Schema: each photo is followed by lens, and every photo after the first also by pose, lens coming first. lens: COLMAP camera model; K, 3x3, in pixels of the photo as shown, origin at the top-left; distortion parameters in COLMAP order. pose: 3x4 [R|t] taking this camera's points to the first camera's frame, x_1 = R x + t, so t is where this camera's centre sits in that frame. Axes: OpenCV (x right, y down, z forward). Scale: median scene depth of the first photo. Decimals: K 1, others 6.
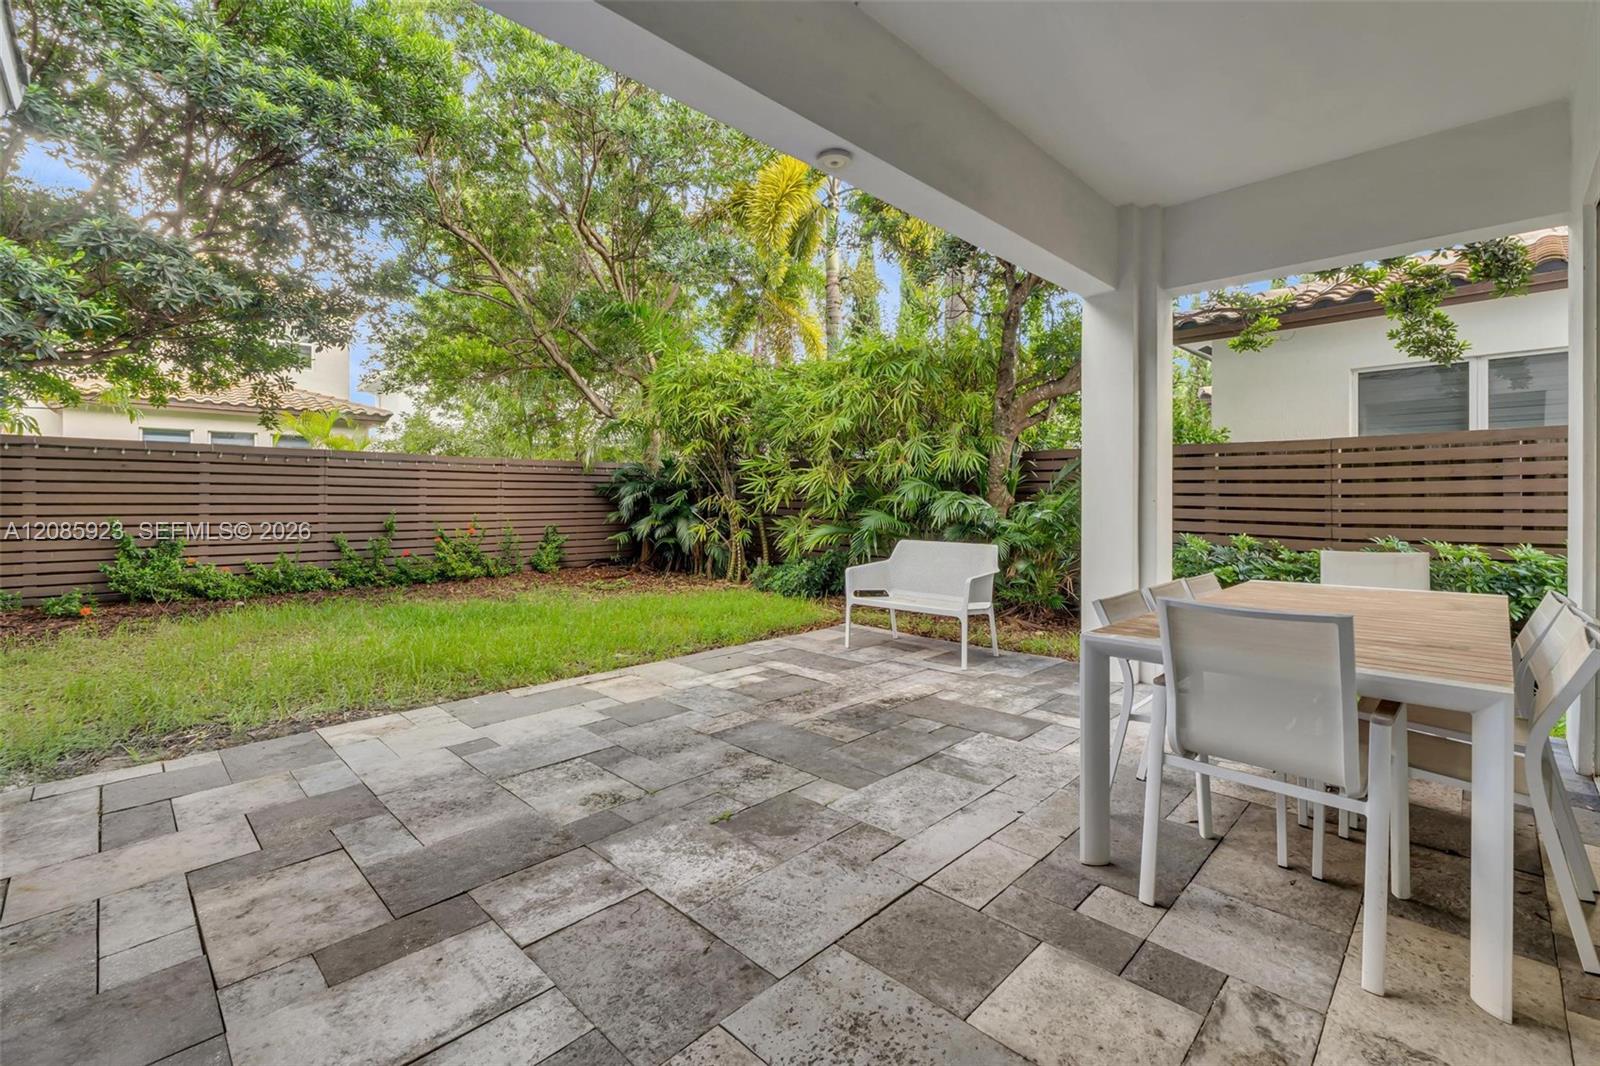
lens RADIAL K [[686.5, 0, 795.4], [0, 686.5, 497.1], [0, 0, 1]] dist [-0.000849, 0.000220]
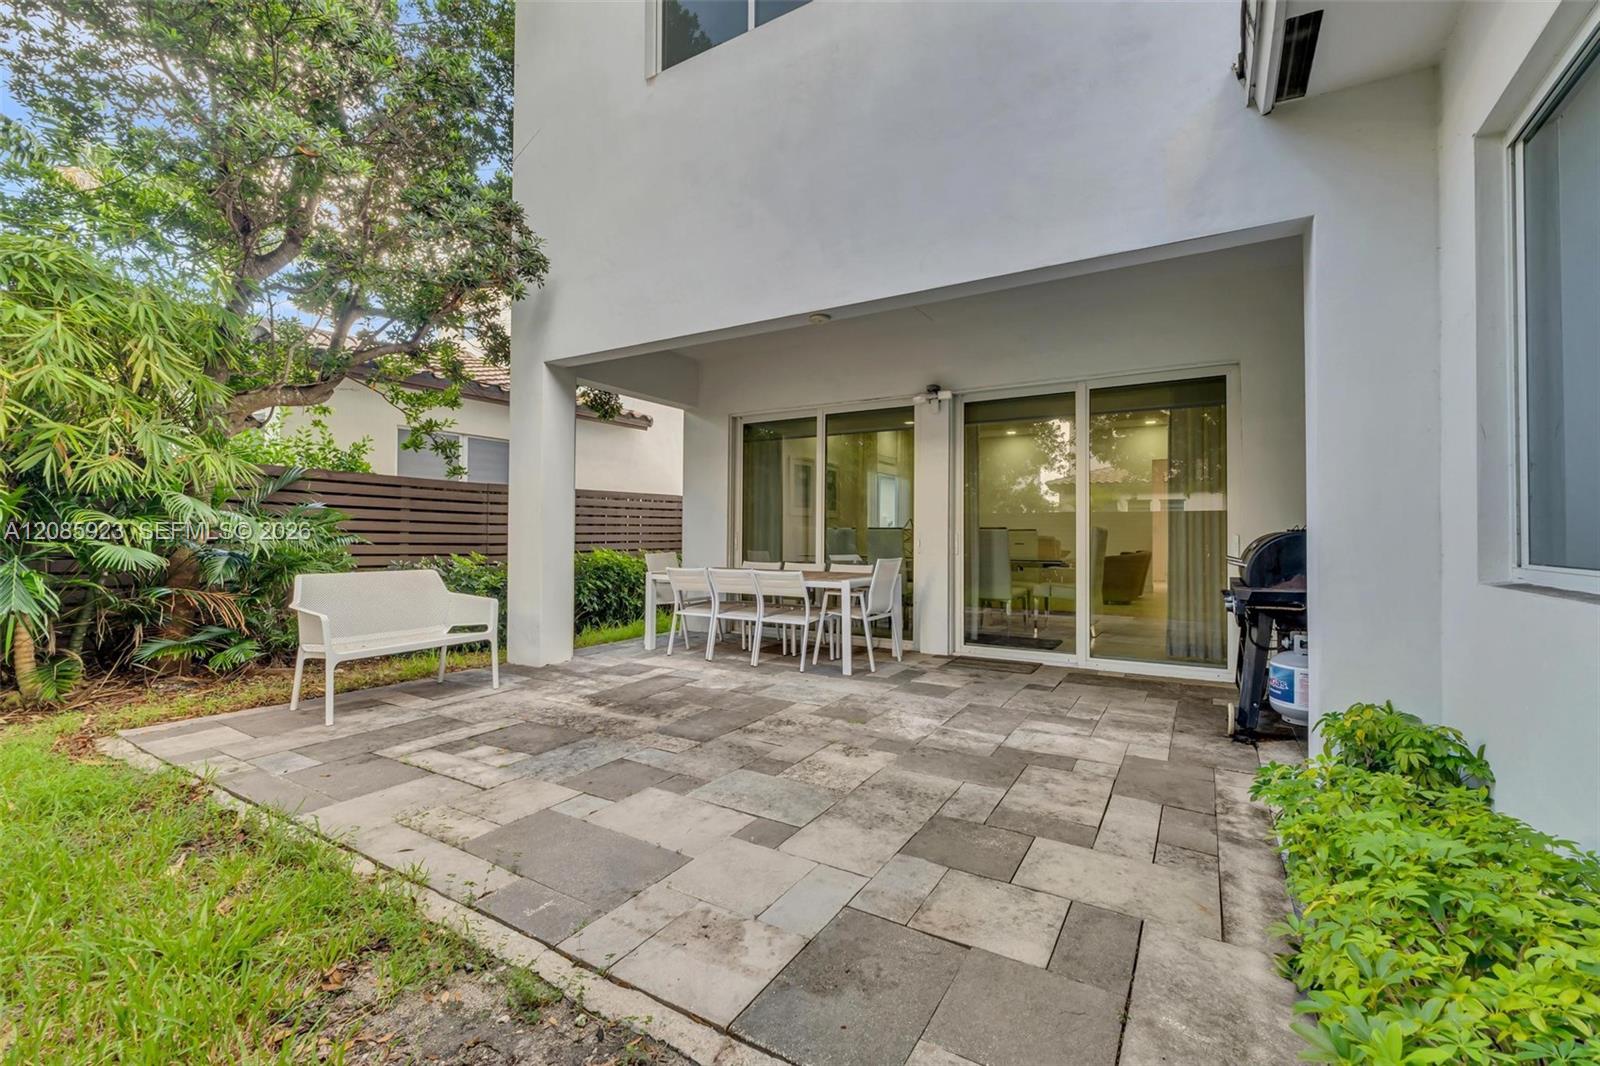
lens RADIAL K [[644.6, 0, 814.7], [0, 644.6, 528.5], [0, 0, 1]] dist [0.001268, -0.000366]
pose [[-0.231921, 0.004554, 0.972724, -1.501354], [-0.007362, 0.999952, -0.006437, 0.024315], [-0.972707, -0.008654, -0.231876, 1.399025]]
